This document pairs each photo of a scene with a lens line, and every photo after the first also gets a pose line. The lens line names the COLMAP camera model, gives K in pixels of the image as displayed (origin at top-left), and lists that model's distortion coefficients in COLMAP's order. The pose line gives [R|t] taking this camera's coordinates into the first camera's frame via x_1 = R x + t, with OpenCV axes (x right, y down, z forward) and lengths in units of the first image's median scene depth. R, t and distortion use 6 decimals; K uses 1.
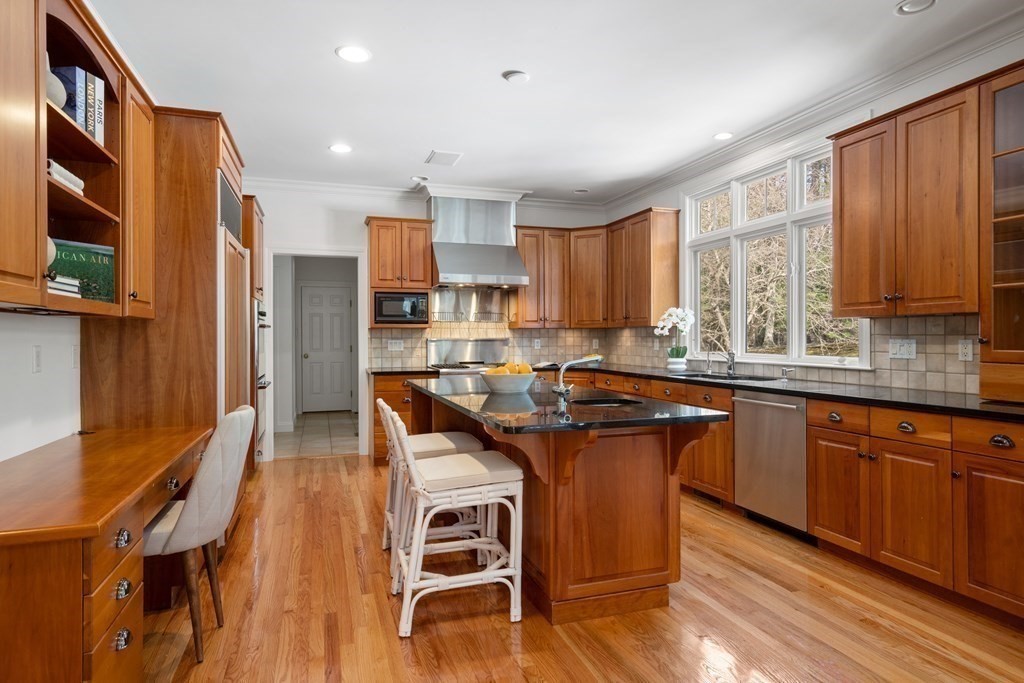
lens RADIAL K [[578.0, 0, 507.3], [0, 578.0, 342.2], [0, 0, 1]] dist [-0.002835, 0.000829]
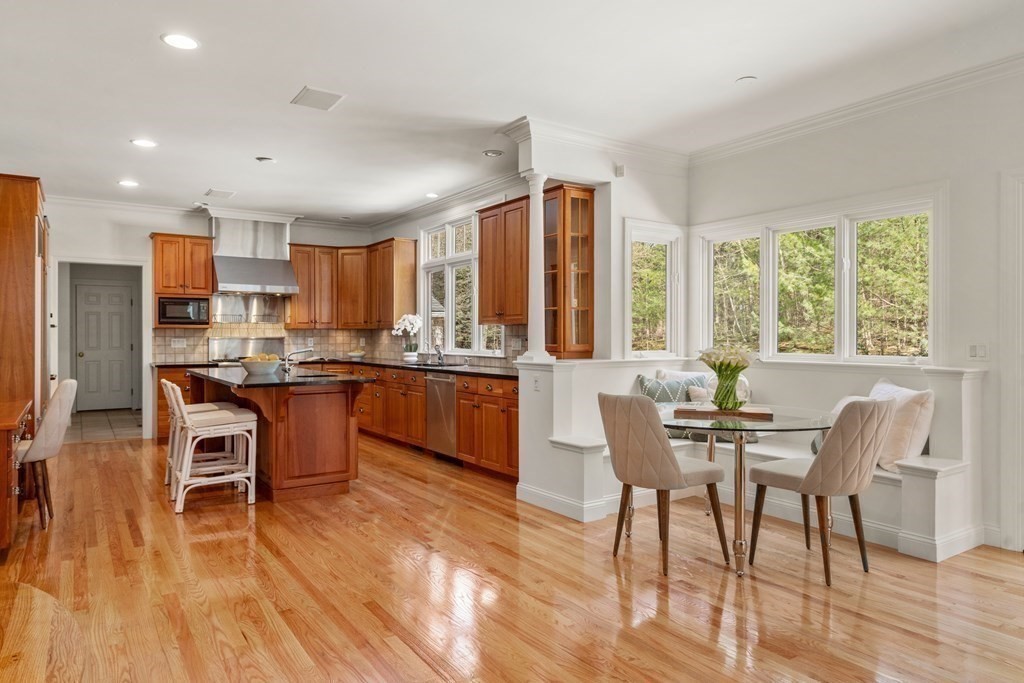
lens RADIAL K [[660.2, 0, 512.3], [0, 660.2, 337.4], [0, 0, 1]] dist [0.011969, 0.001287]
pose [[0.964376, 0.002424, 0.264524, 0.117092], [-0.000540, 0.999974, -0.007194, 0.003900], [-0.264535, 0.006794, 0.964352, -0.533490]]
